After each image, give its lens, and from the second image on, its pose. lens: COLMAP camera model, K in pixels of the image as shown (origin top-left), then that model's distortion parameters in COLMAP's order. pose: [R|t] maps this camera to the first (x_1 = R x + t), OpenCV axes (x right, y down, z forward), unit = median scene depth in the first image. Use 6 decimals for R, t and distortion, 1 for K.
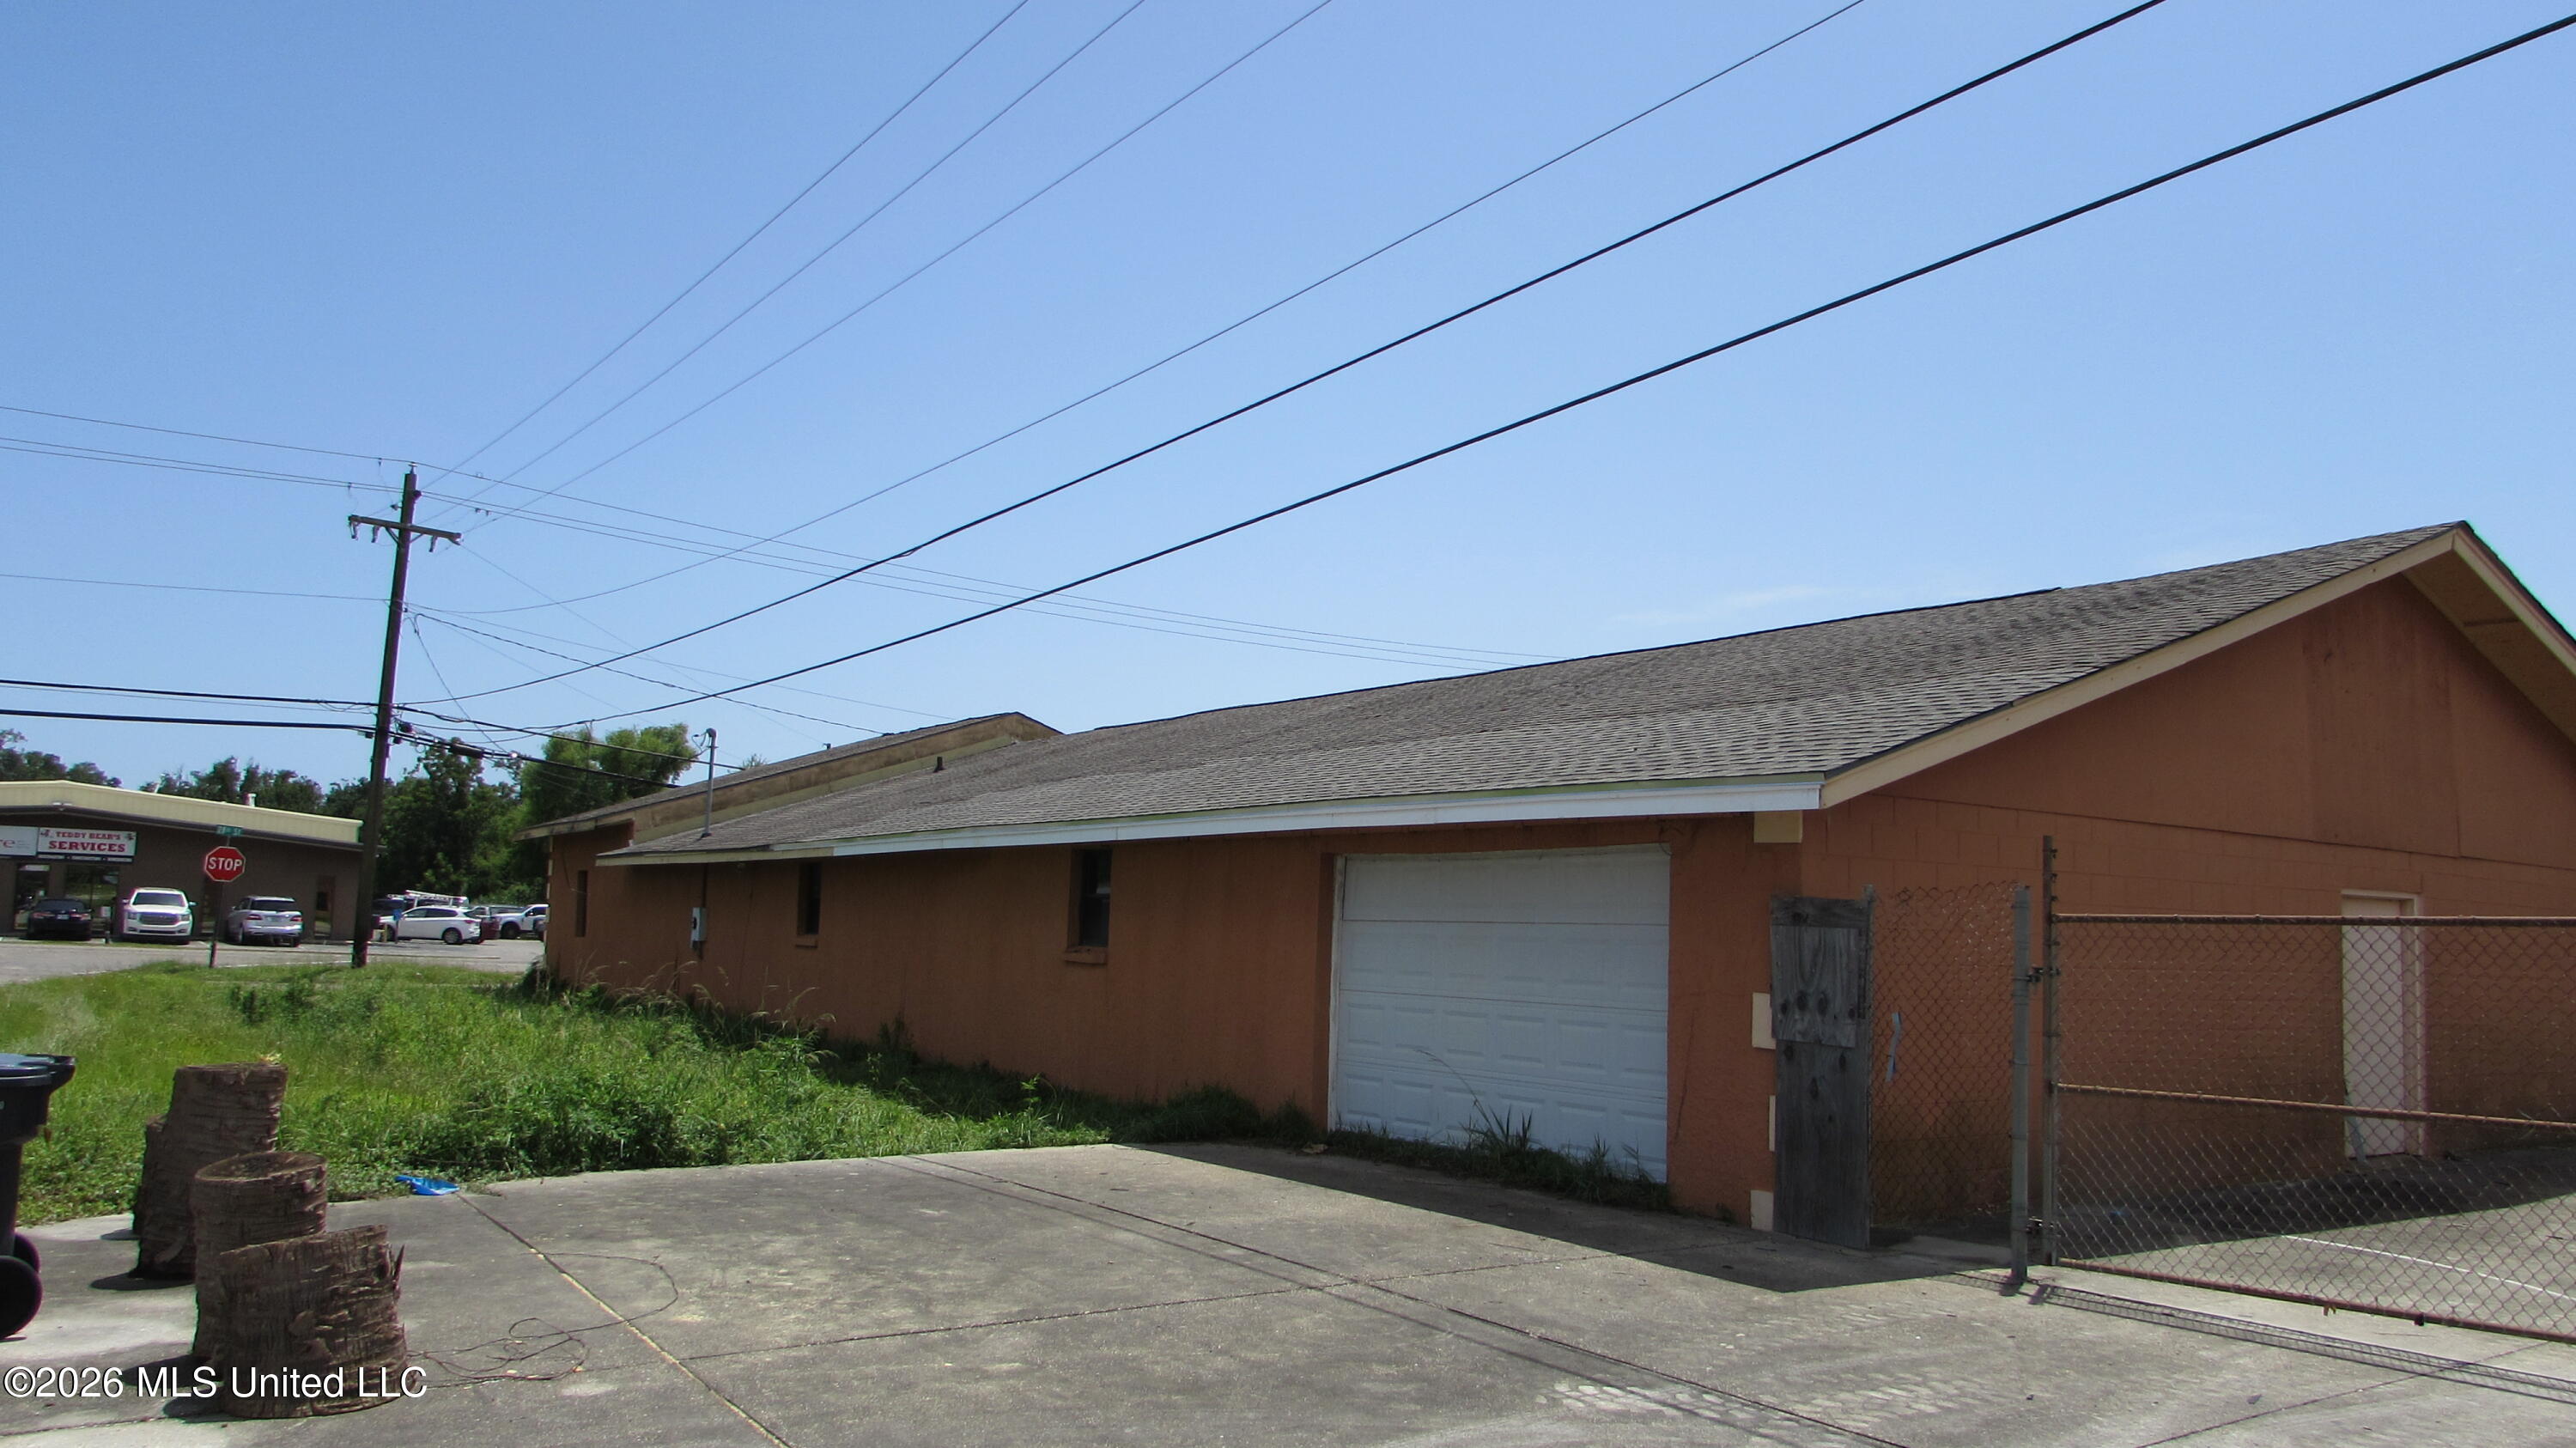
lens RADIAL K [[1958.6, 0, 1288.0], [0, 1958.6, 724.0], [0, 0, 1]] dist [0.005979, 0.004008]
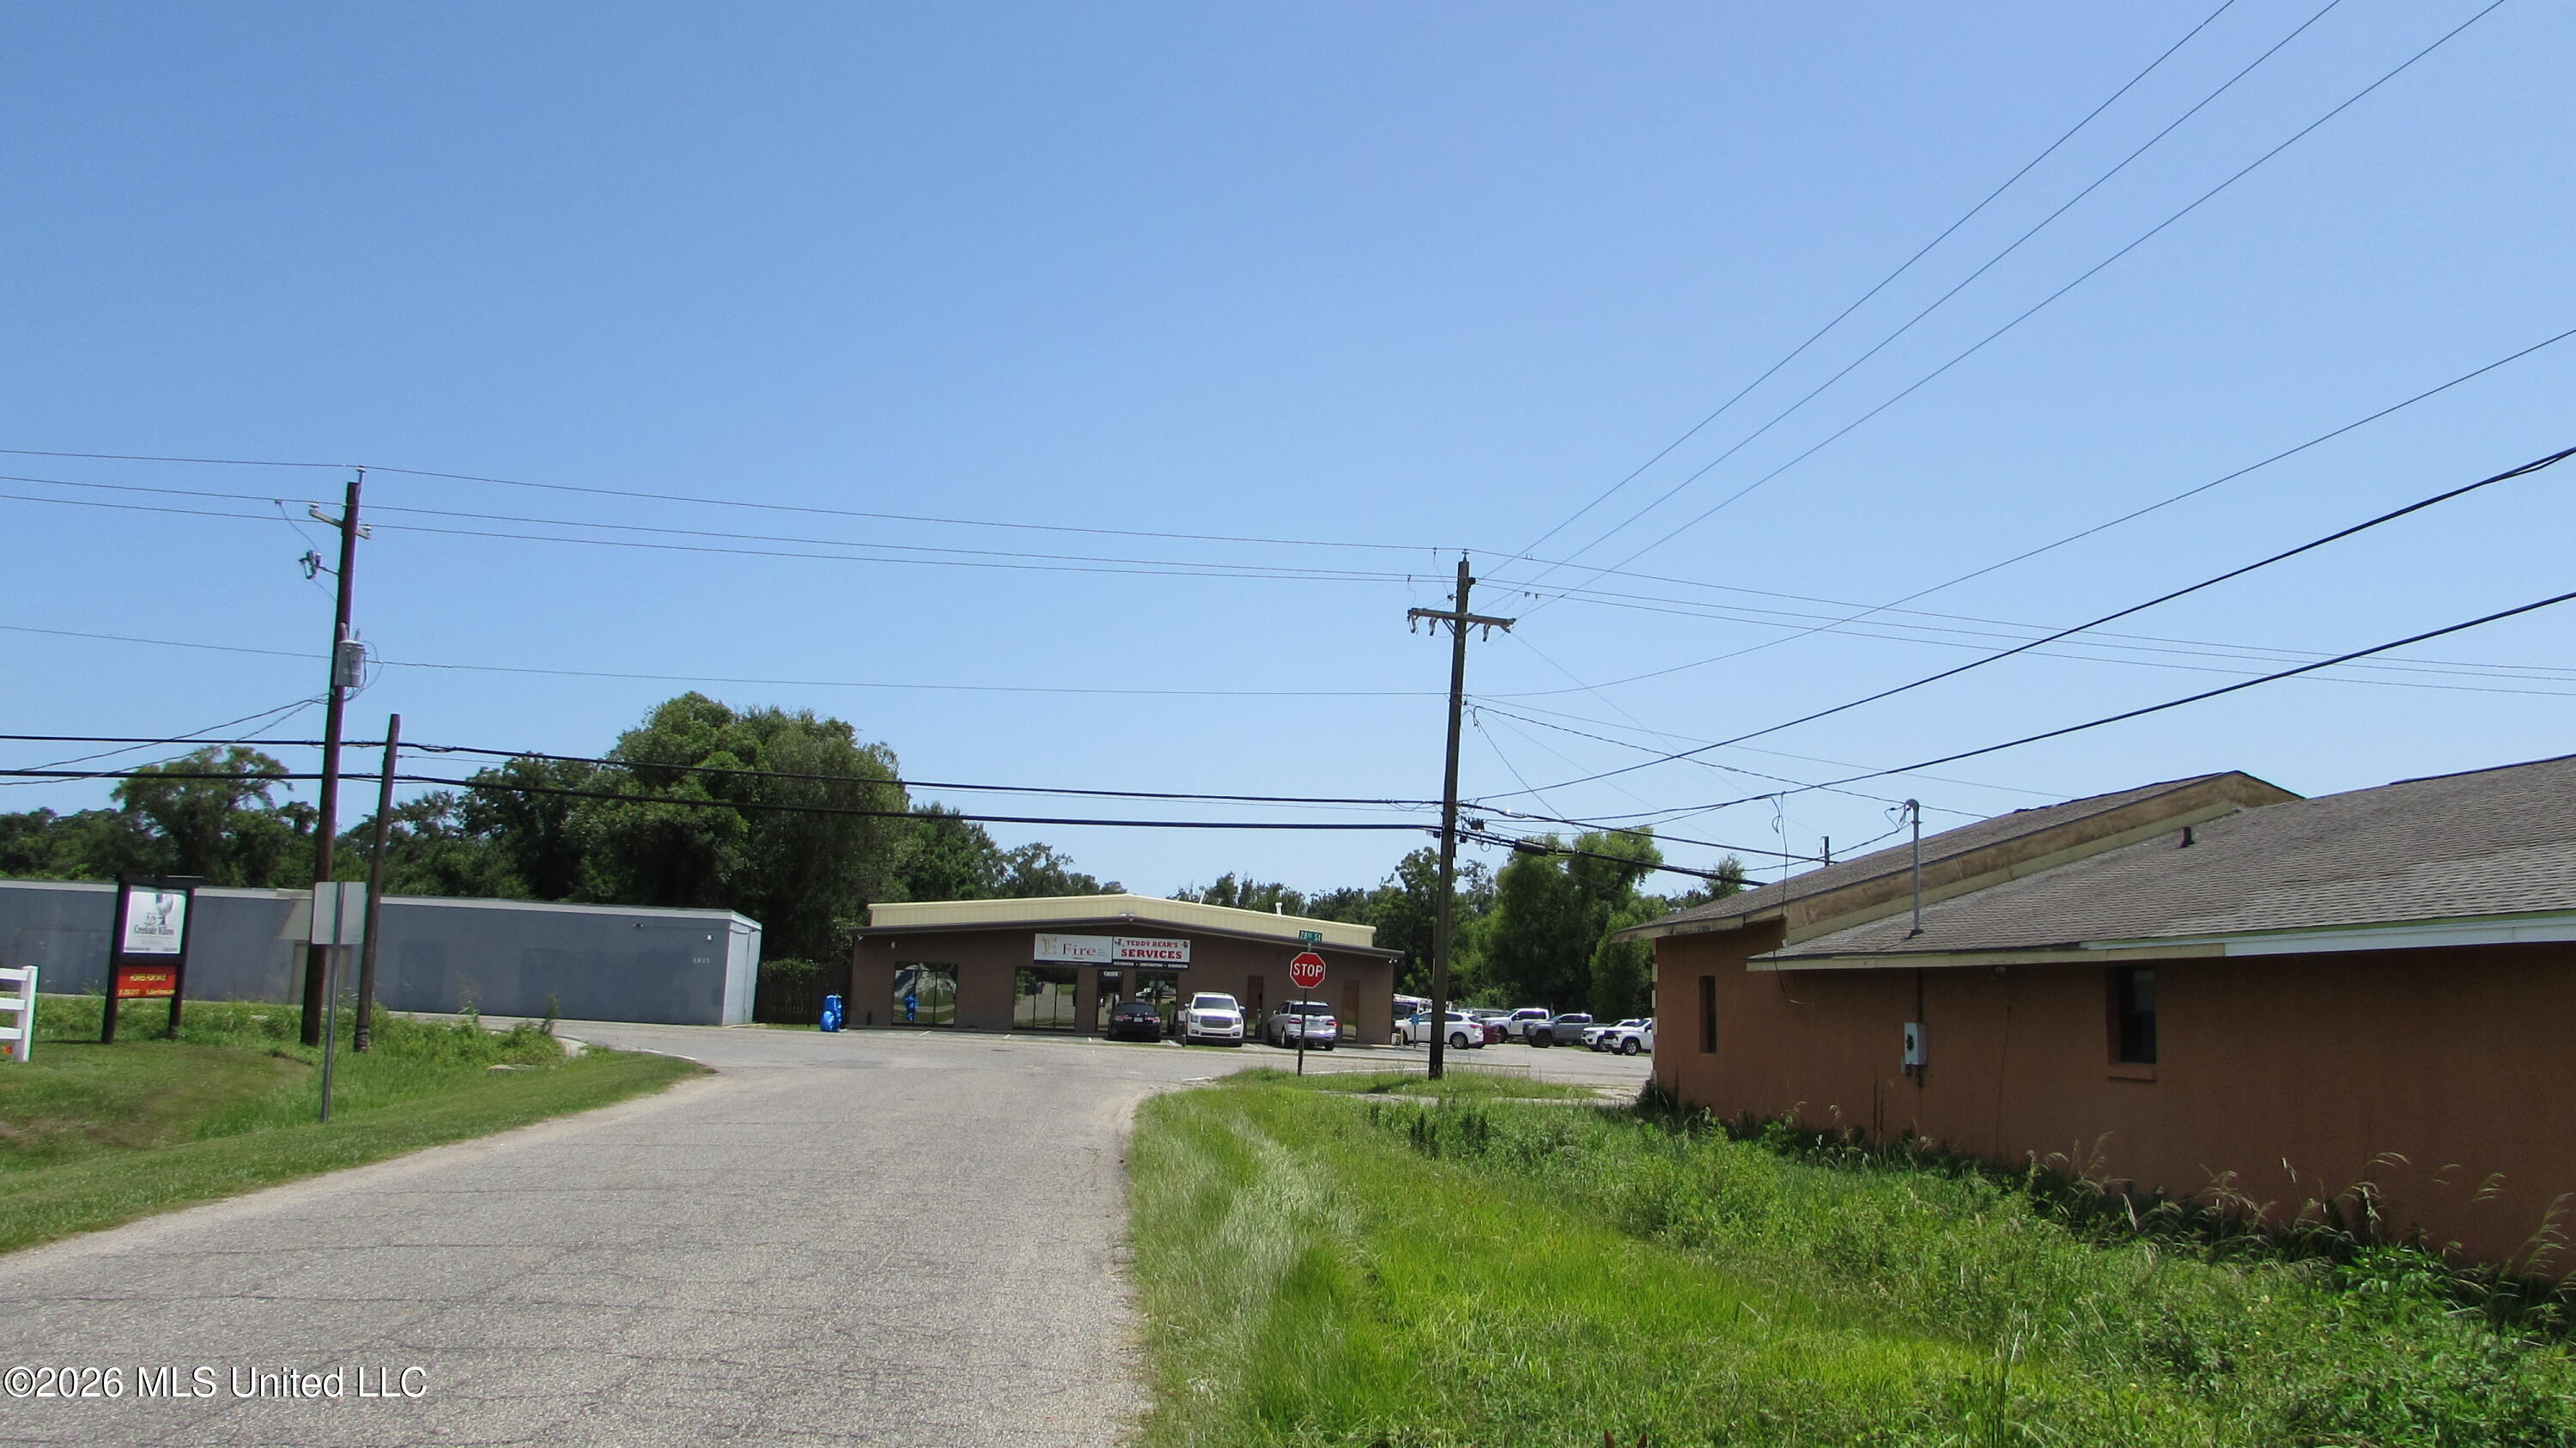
lens RADIAL K [[1958.6, 0, 1288.0], [0, 1958.6, 724.0], [0, 0, 1]] dist [0.005979, 0.004008]
pose [[0.896482, -0.059739, -0.439034, -0.108016], [0.036847, 0.997489, -0.060487, 0.006899], [0.441545, 0.038048, 0.896432, 0.104115]]
